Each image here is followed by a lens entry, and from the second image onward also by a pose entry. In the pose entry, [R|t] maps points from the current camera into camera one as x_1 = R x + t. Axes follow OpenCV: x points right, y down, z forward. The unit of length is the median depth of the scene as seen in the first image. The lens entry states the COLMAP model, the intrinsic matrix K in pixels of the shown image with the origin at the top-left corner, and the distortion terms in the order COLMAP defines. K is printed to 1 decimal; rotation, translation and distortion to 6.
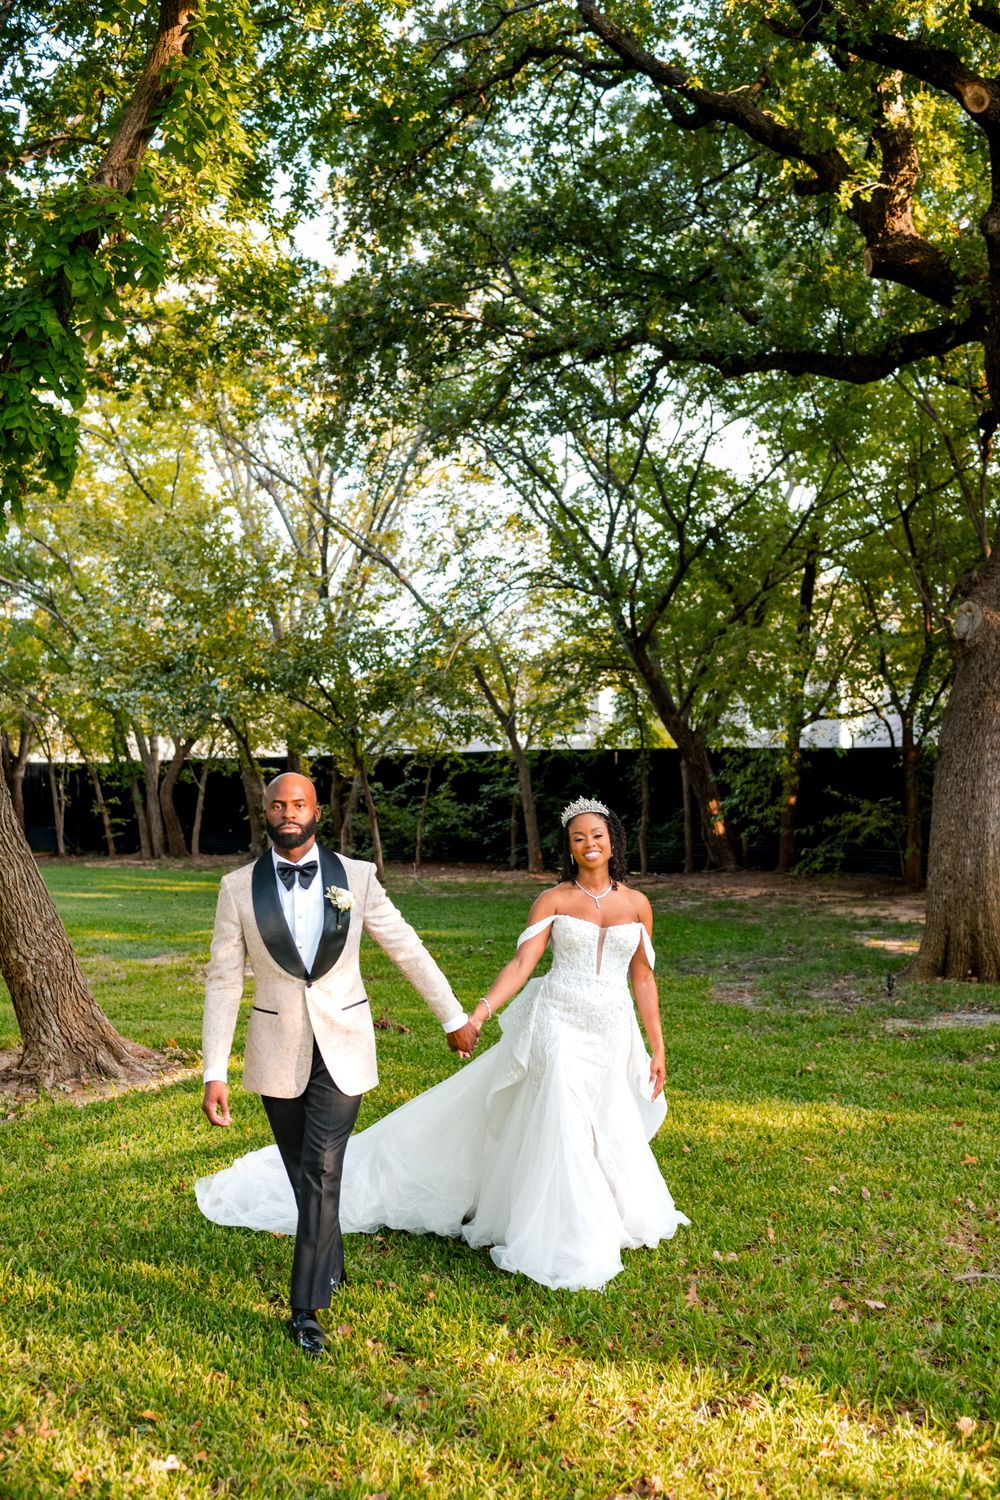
lens RADIAL K [[1536.2, 0, 500.0], [0, 1536.2, 750.0], [0, 0, 1]] dist [-0.032612, 0.031938]
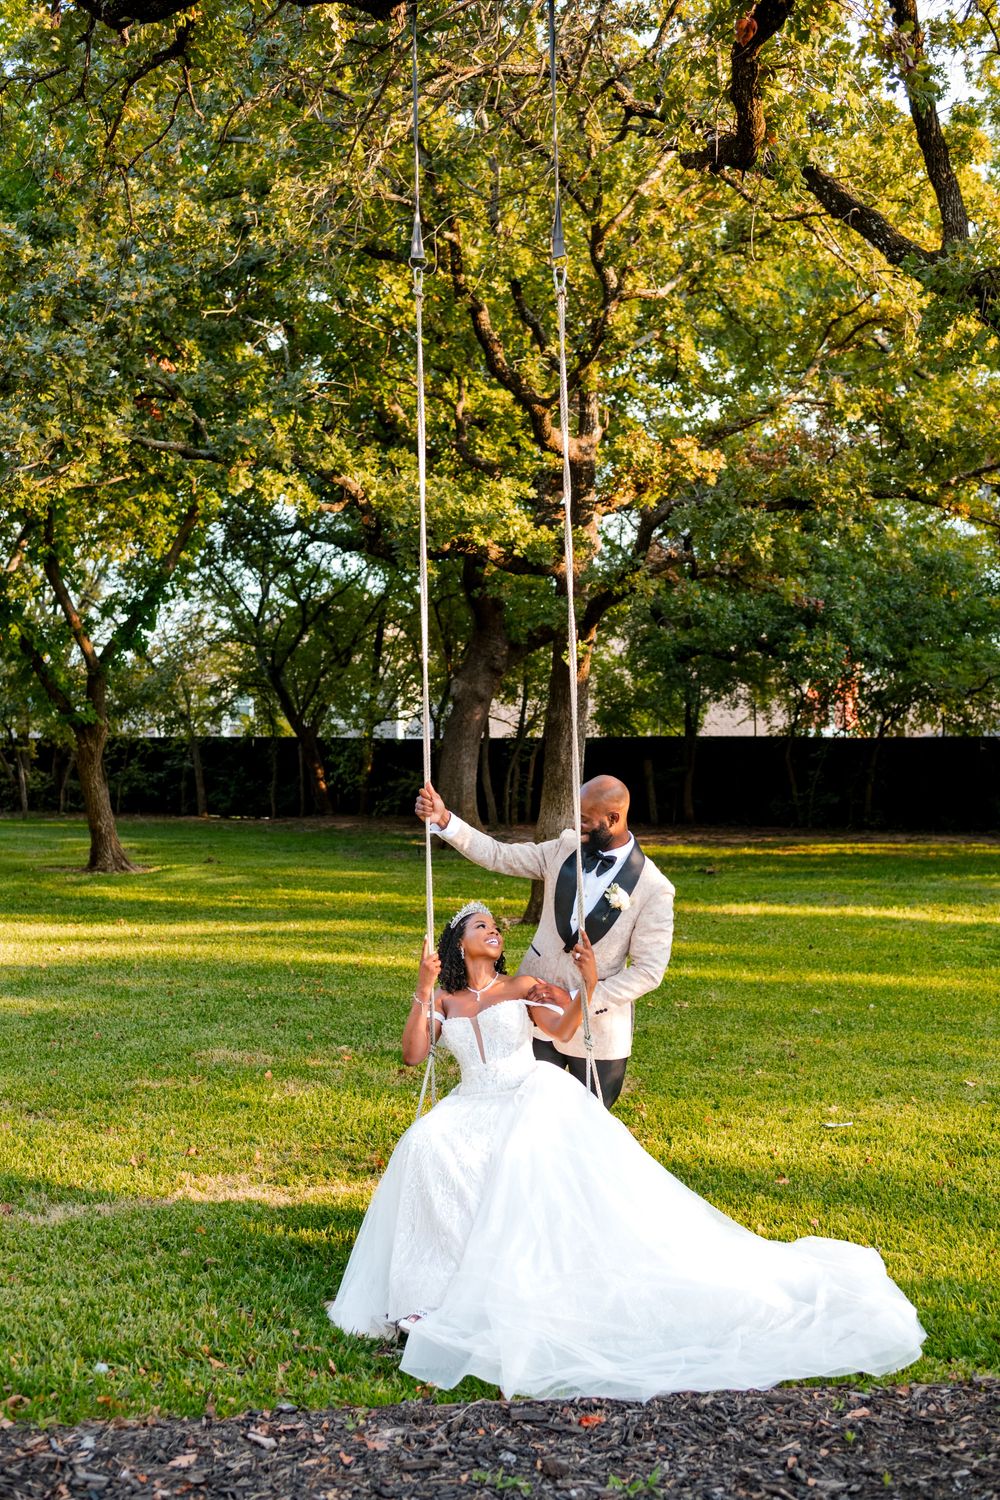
lens RADIAL K [[1536.2, 0, 500.0], [0, 1536.2, 750.0], [0, 0, 1]] dist [-0.032612, 0.031938]
pose [[0.959208, 0.006009, 0.282639, -0.139217], [-0.010538, 0.999839, 0.014509, -0.014315], [-0.282506, -0.016895, 0.959117, -0.615582]]
